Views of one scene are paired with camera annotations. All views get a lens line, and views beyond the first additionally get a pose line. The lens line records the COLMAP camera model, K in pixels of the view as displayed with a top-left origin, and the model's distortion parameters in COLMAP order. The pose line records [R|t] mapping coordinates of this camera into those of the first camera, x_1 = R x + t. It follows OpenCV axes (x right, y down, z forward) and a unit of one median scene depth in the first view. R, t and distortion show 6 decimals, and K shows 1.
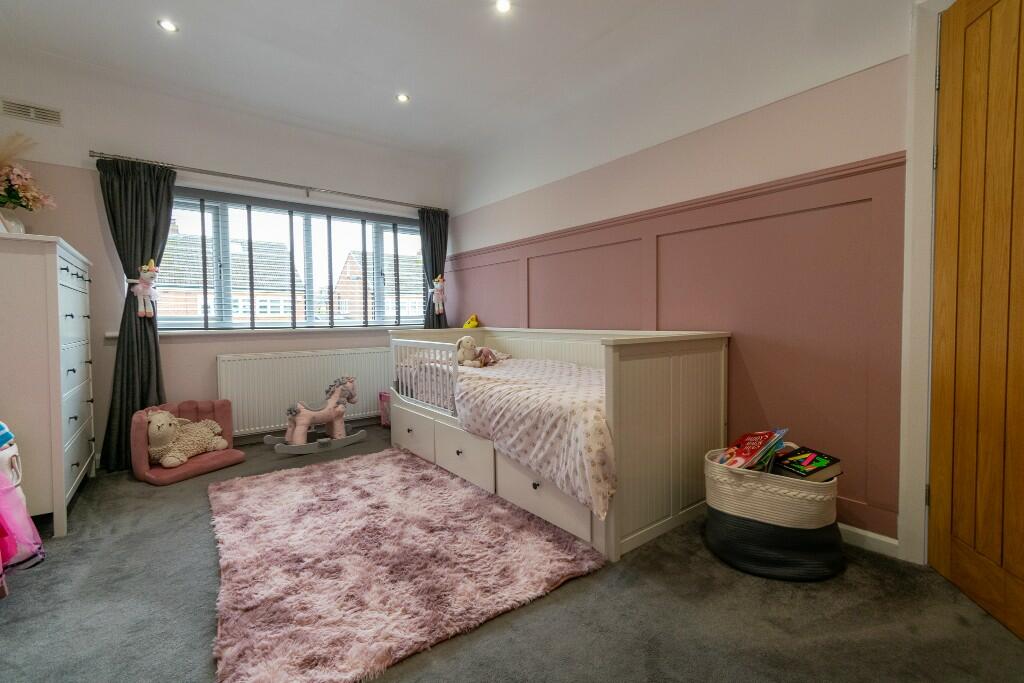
lens RADIAL K [[453.4, 0, 513.7], [0, 453.4, 339.2], [0, 0, 1]] dist [0.004152, -0.001632]
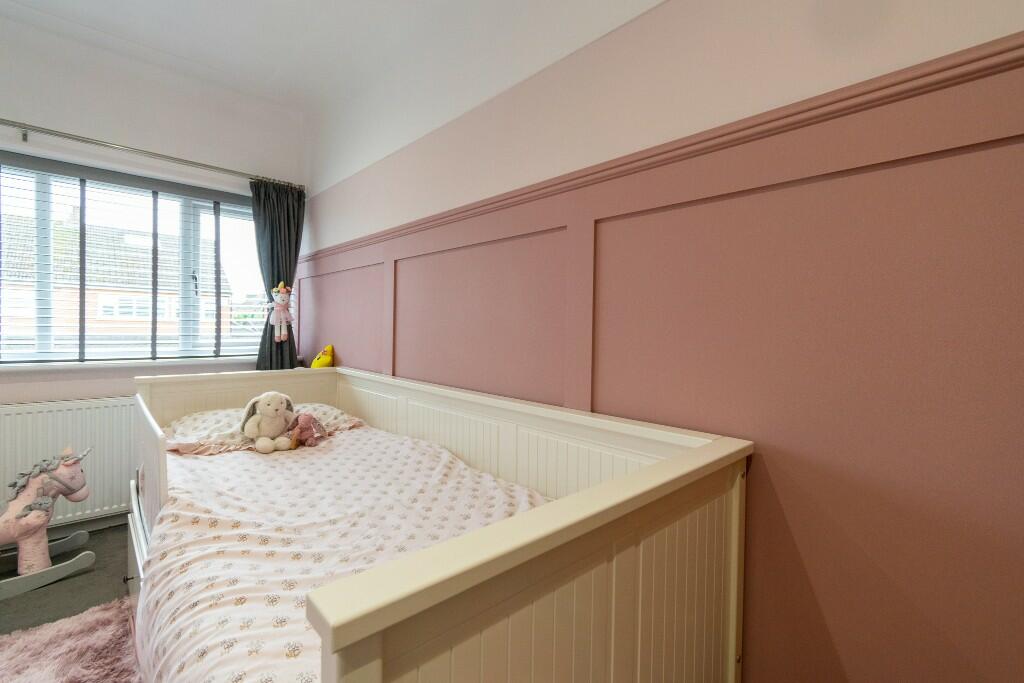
lens RADIAL K [[453.4, 0, 510.7], [0, 453.4, 340.8], [0, 0, 1]] dist [0.004152, -0.001632]
pose [[0.996191, 0.028616, 0.082369, 0.114832], [-0.027313, 0.999484, -0.016908, -0.055049], [-0.082810, 0.014594, 0.996458, 0.320798]]
